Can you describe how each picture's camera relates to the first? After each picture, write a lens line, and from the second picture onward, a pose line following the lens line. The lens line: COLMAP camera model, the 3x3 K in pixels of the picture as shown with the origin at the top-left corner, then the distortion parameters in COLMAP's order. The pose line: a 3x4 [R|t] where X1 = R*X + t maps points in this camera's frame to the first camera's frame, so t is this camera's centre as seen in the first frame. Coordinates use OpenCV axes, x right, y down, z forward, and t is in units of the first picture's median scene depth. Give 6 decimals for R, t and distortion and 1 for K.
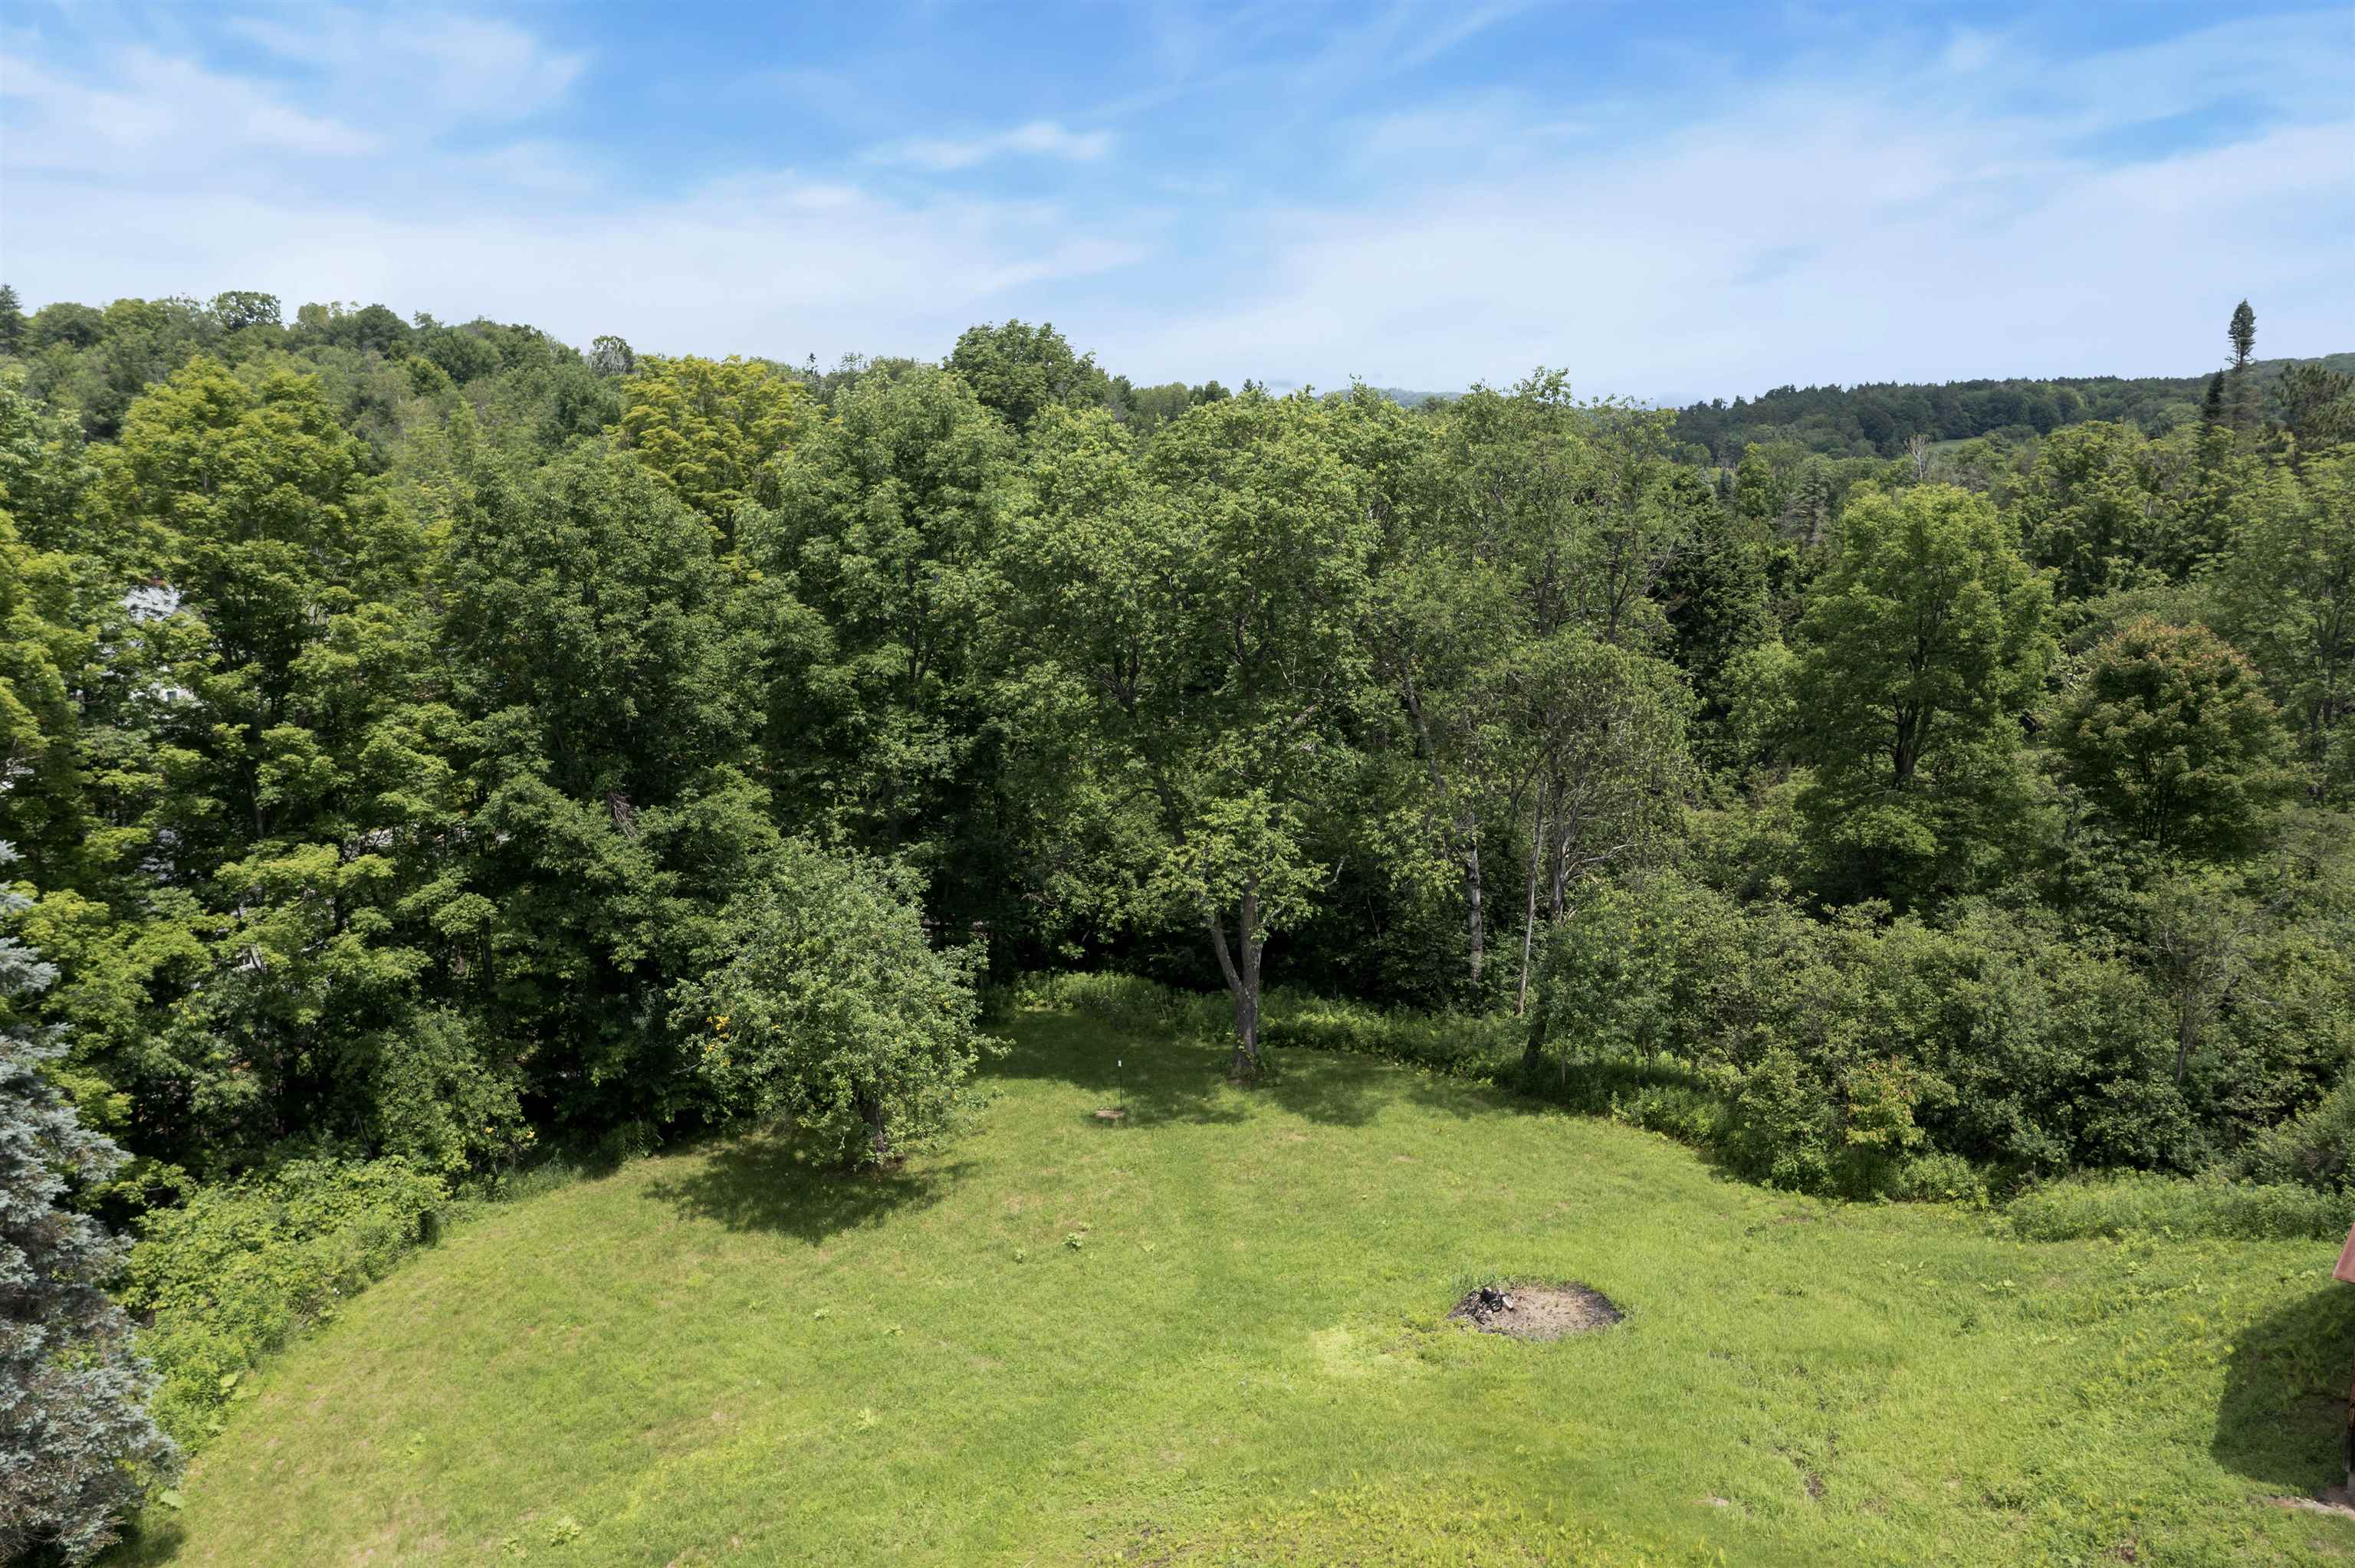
lens RADIAL K [[1869.5, 0, 1177.5], [0, 1869.5, 784.0], [0, 0, 1]] dist [-0.000837, 0.001079]
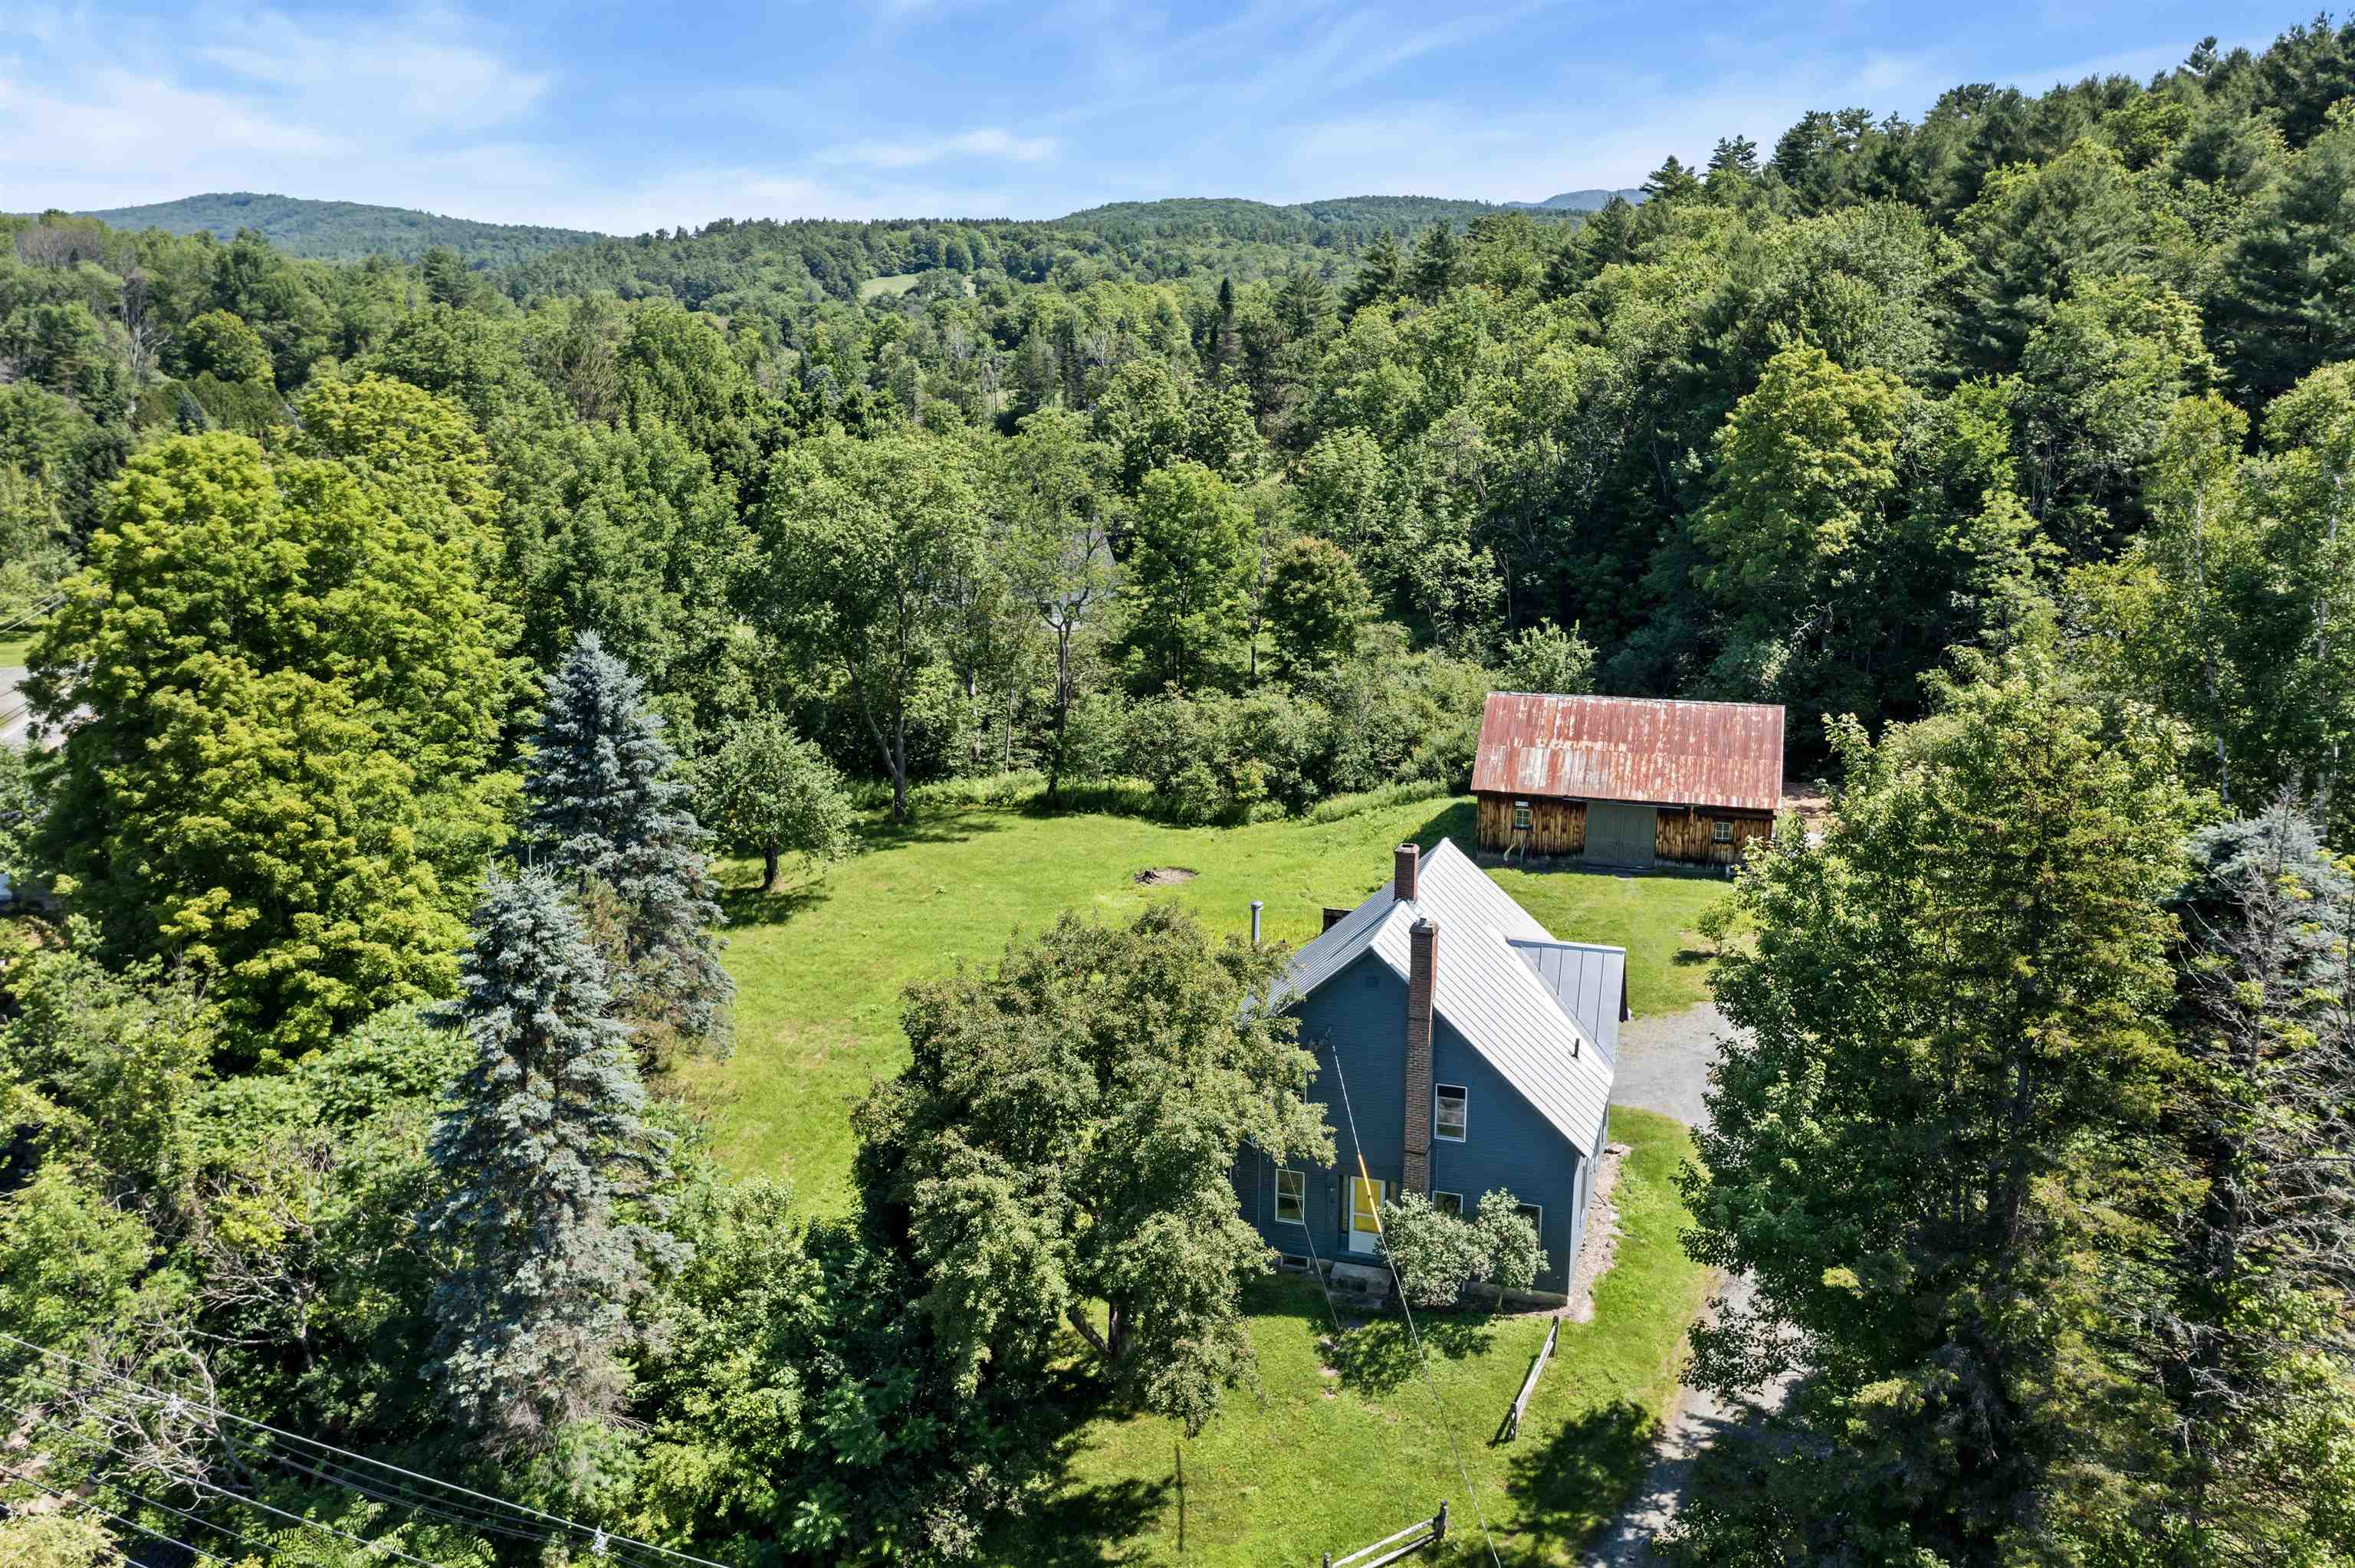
lens RADIAL K [[1869.5, 0, 1177.5], [0, 1869.5, 784.0], [0, 0, 1]] dist [-0.000837, 0.001079]
pose [[0.849149, -0.126128, 0.512872, -0.758351], [0.076764, 0.990229, 0.116424, -0.078285], [-0.522545, -0.059491, 0.850533, -0.756739]]
